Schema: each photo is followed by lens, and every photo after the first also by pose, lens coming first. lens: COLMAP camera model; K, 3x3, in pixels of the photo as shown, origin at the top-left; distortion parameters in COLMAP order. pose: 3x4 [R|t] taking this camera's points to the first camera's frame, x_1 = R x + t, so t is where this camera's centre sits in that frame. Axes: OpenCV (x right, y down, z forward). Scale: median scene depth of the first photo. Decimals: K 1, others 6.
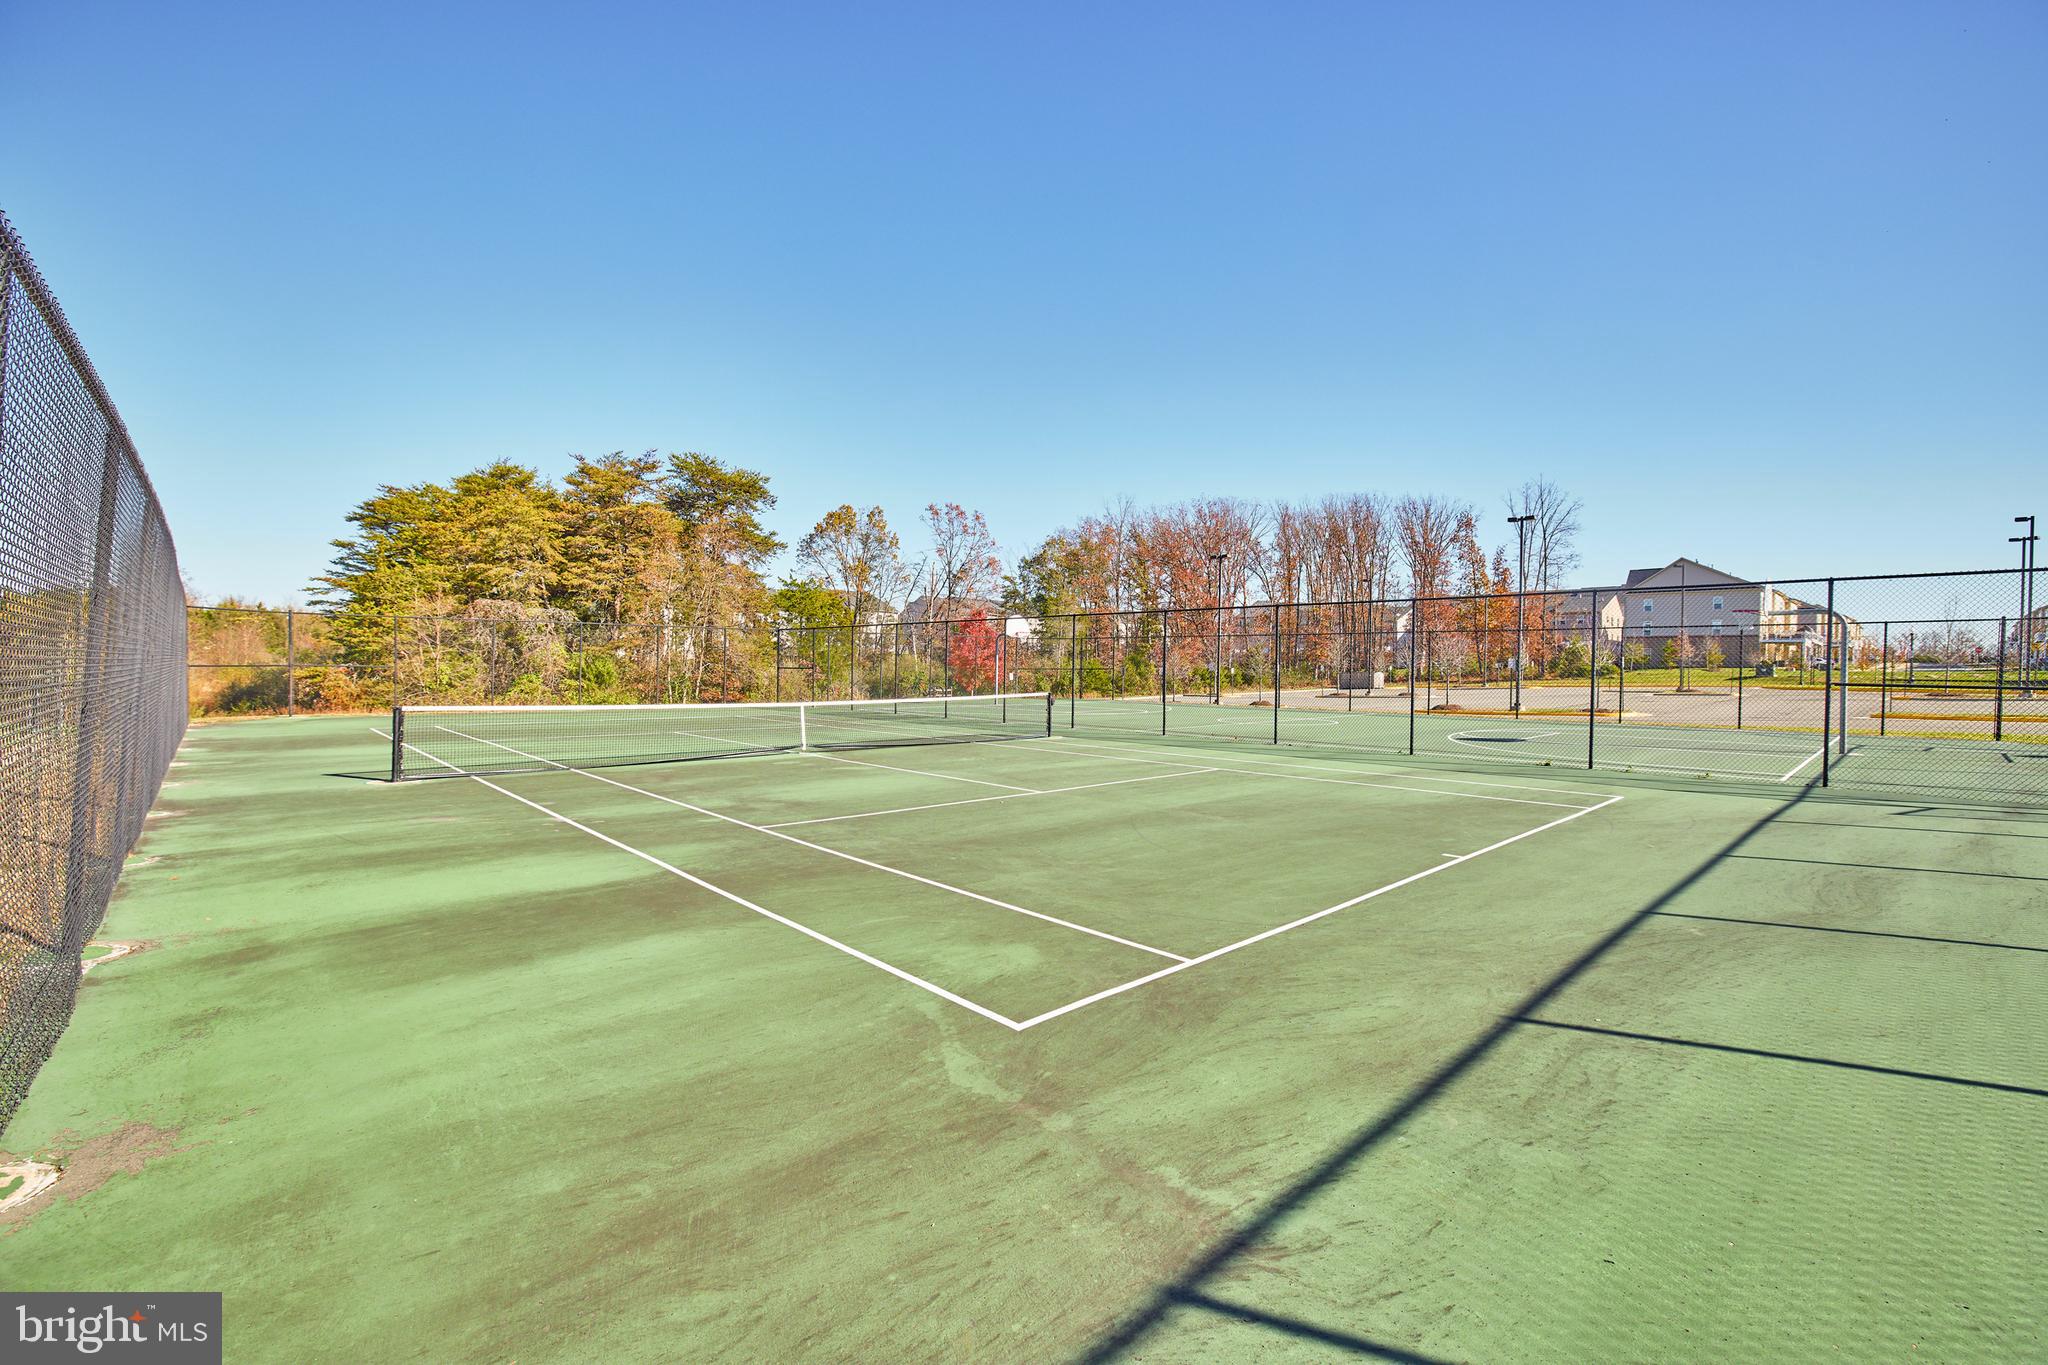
lens RADIAL K [[849.8, 0, 1027.9], [0, 849.8, 685.9], [0, 0, 1]] dist [0.001115, 0.000267]
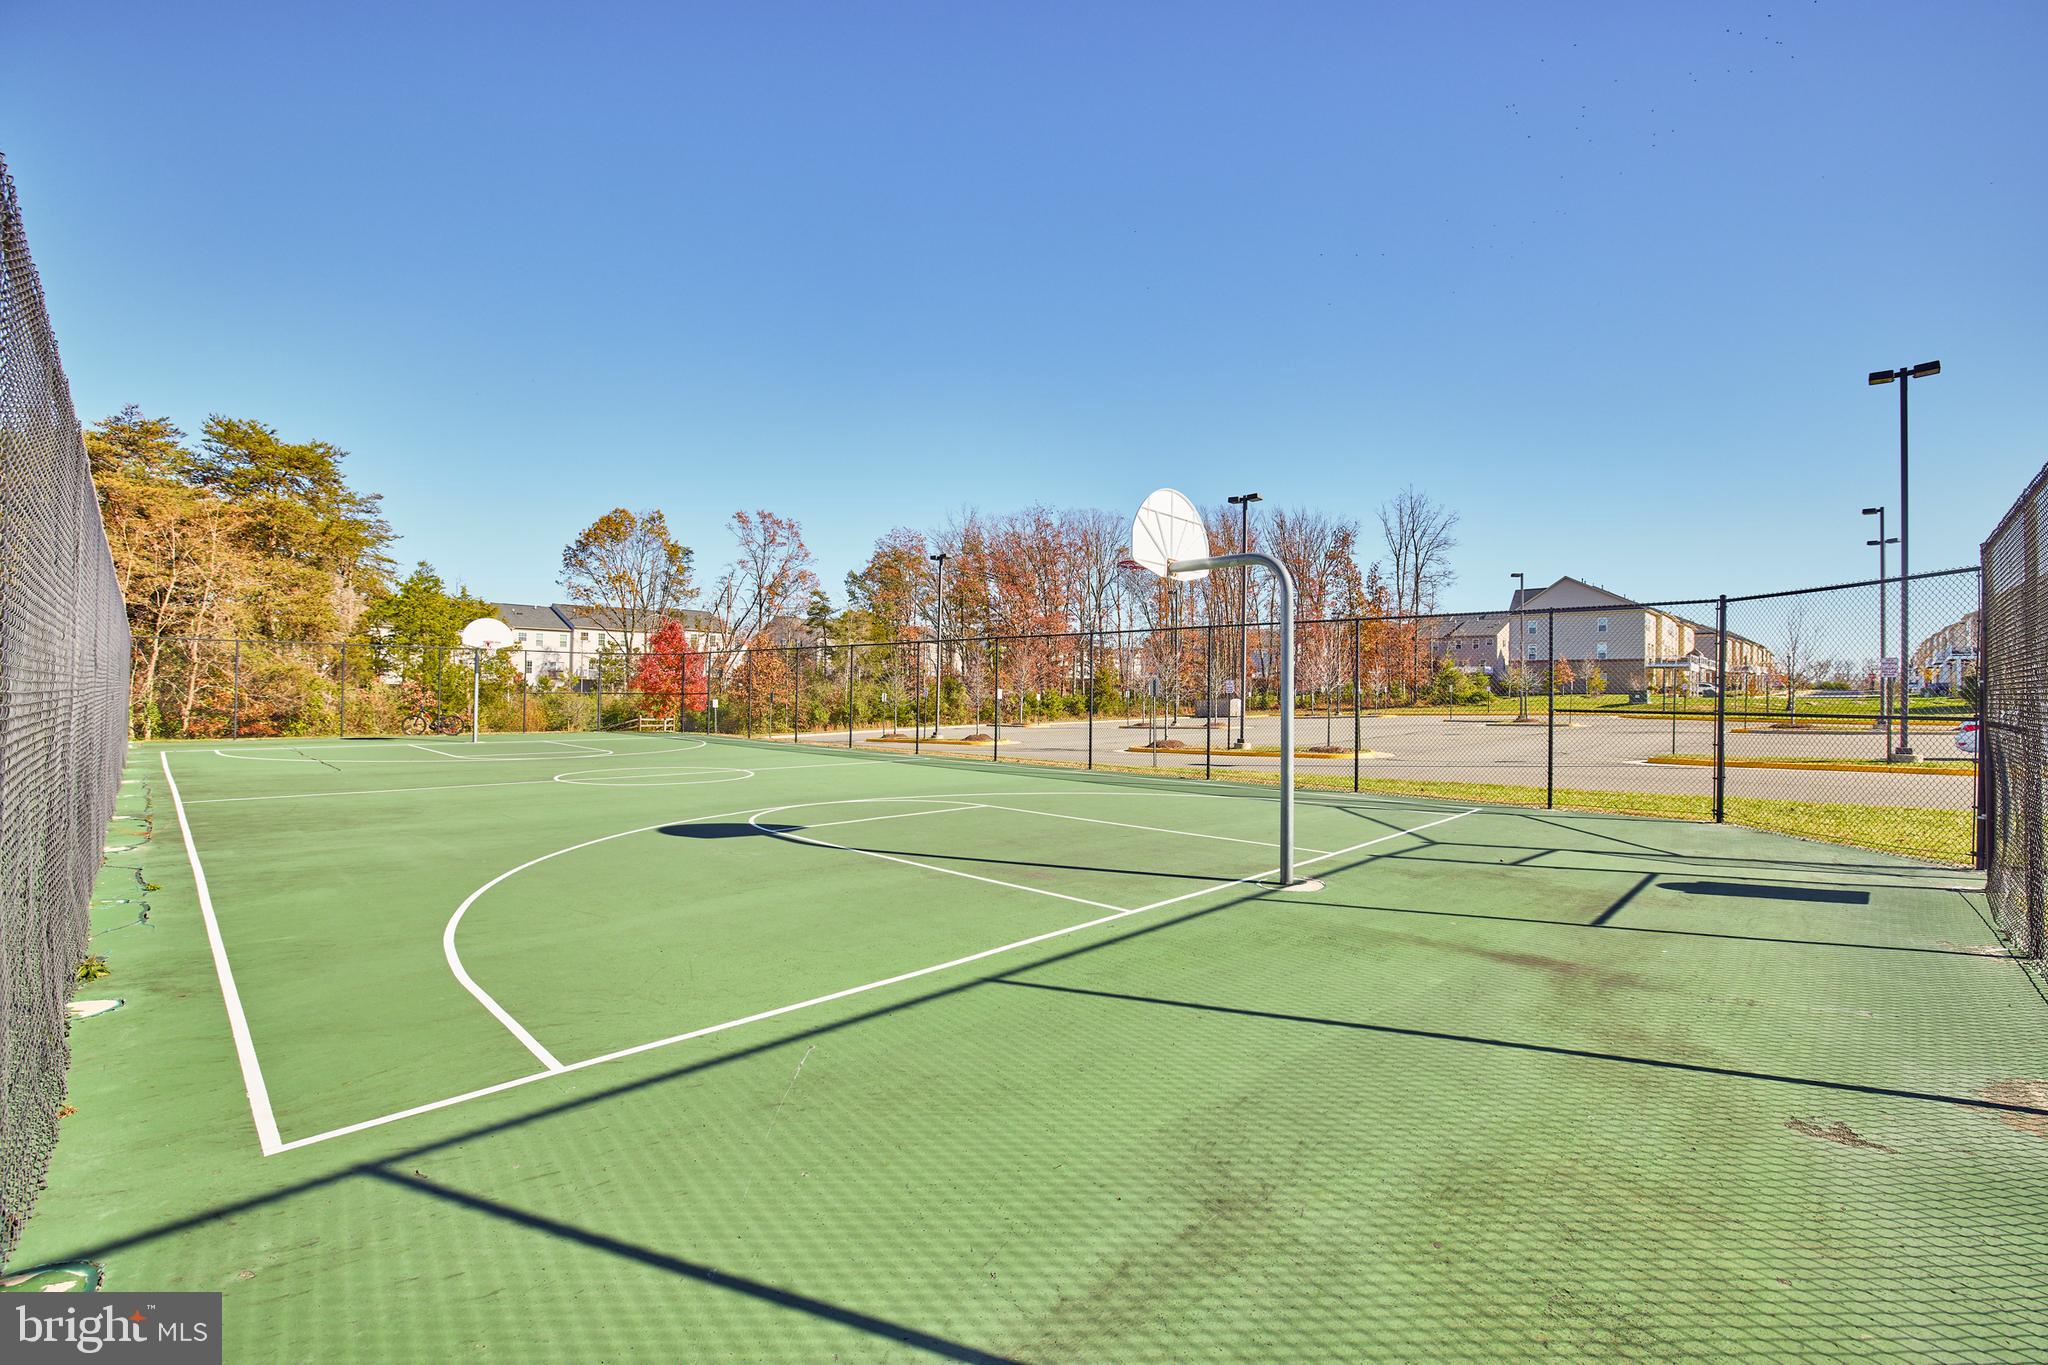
lens RADIAL K [[849.8, 0, 1020.0], [0, 849.8, 688.9], [0, 0, 1]] dist [0.001115, 0.000267]
pose [[0.999423, 0.000879, 0.033966, 0.146966], [0.000094, 0.999590, -0.028638, -0.001155], [-0.033978, 0.028625, 0.999013, 0.098614]]
